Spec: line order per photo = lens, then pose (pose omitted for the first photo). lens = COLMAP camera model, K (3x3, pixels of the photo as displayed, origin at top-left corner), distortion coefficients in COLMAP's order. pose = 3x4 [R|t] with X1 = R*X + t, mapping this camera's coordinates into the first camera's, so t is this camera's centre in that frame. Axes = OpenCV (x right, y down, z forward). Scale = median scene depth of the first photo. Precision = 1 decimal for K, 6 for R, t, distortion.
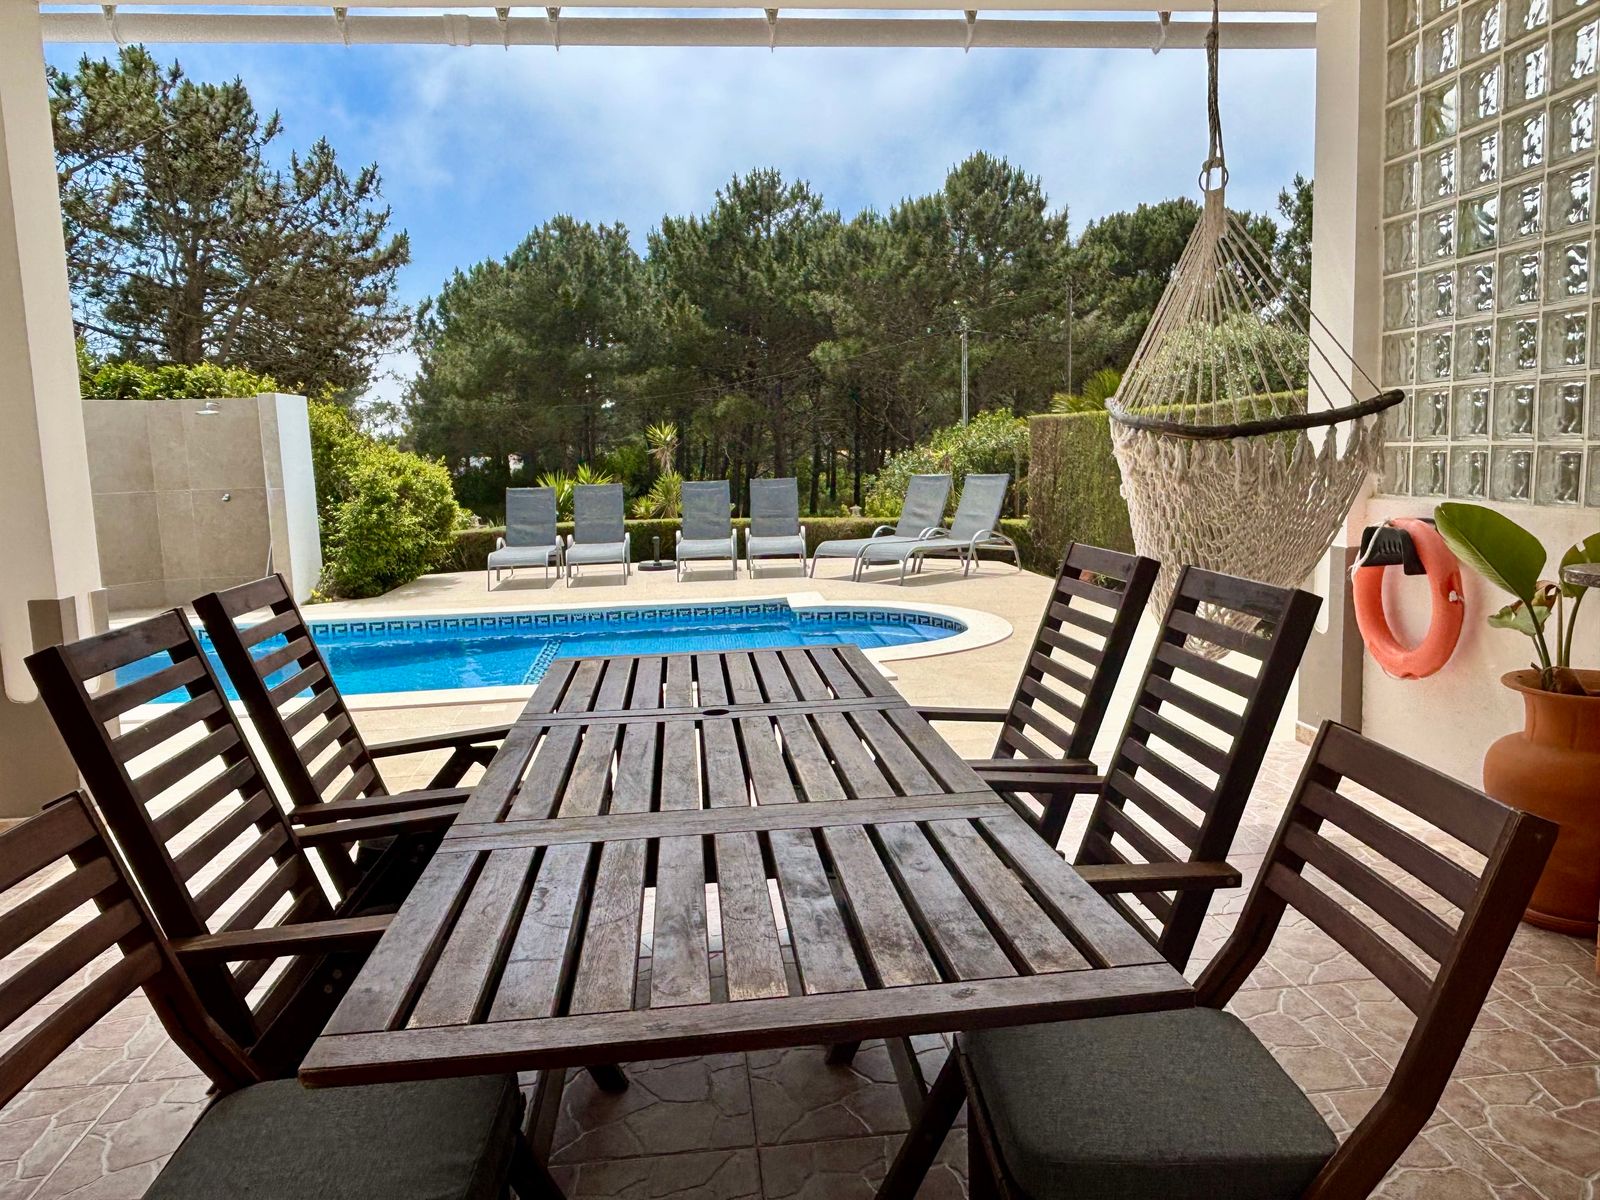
lens RADIAL K [[1186.3, 0, 794.2], [0, 1186.3, 594.8], [0, 0, 1]] dist [0.032153, -0.041392]
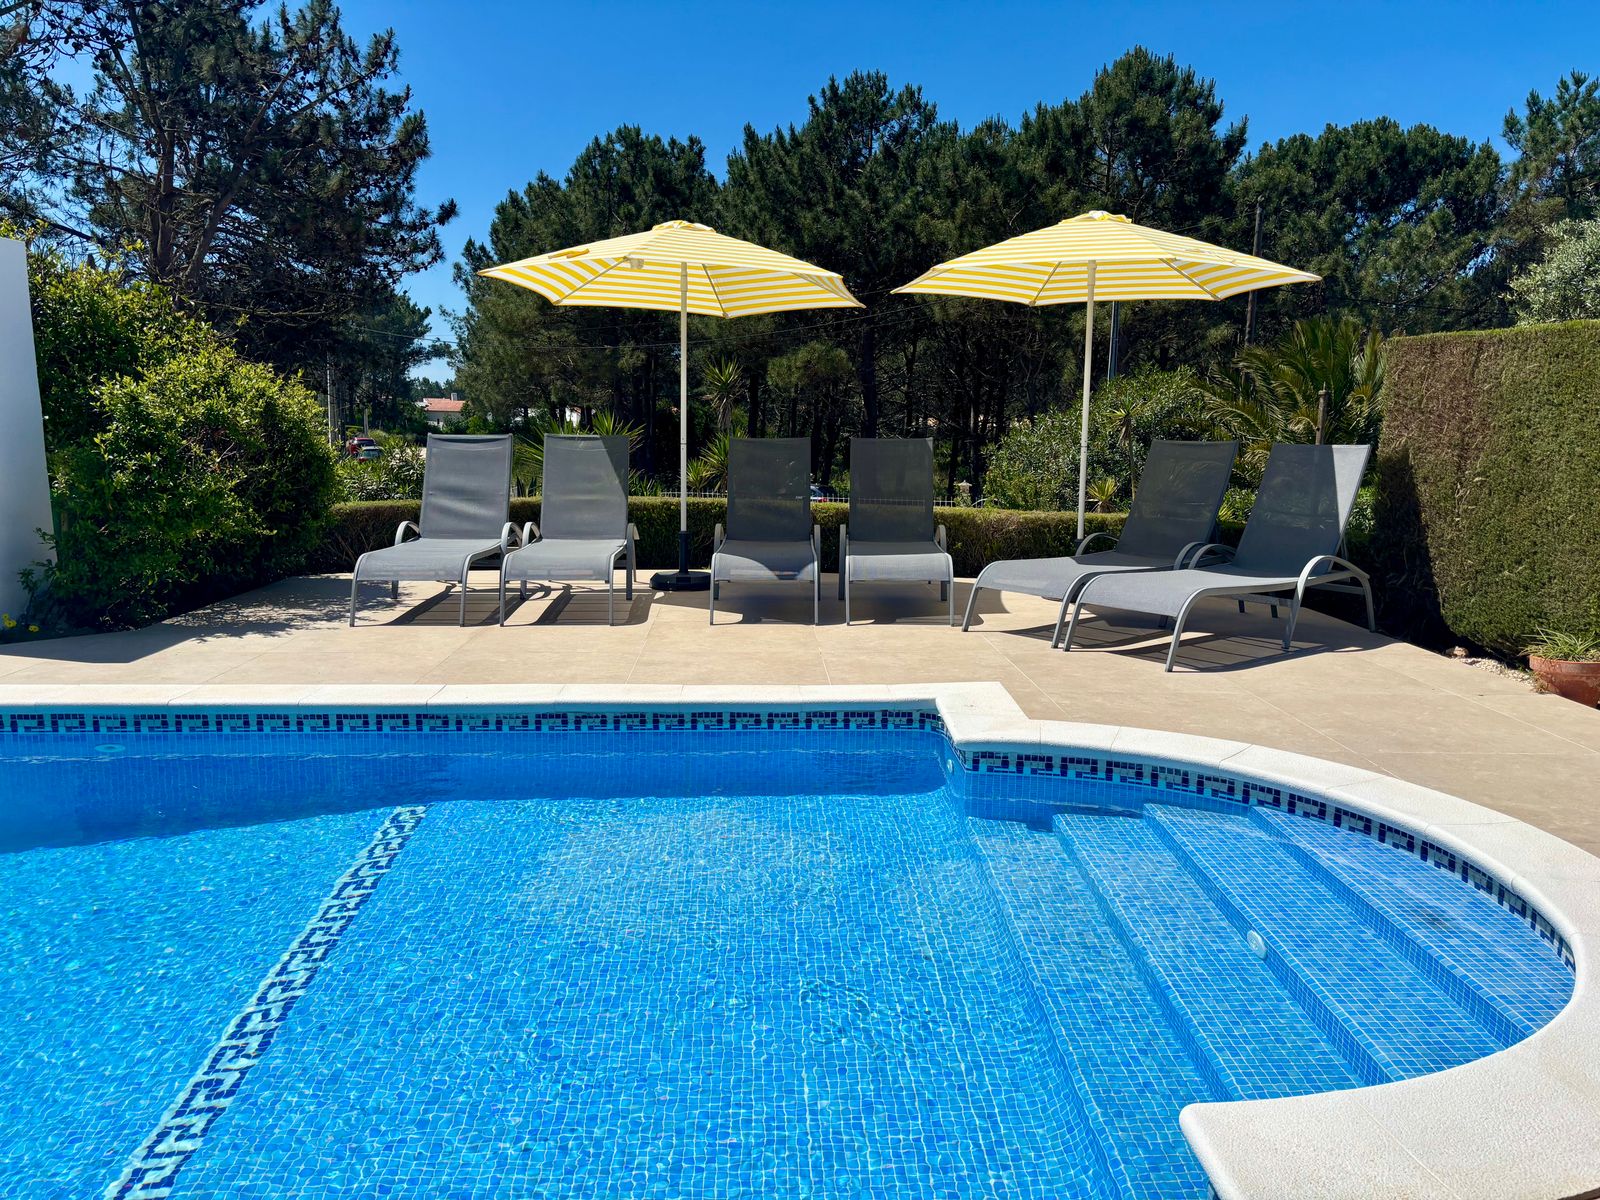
lens RADIAL K [[1246.9, 0, 824.7], [0, 1246.9, 625.3], [0, 0, 1]] dist [0.046558, -0.034524]
pose [[0.998224, 0.048786, -0.034179, -0.007320], [-0.047203, 0.997840, 0.045696, -0.010043], [0.036334, -0.044001, 0.998371, 0.116419]]
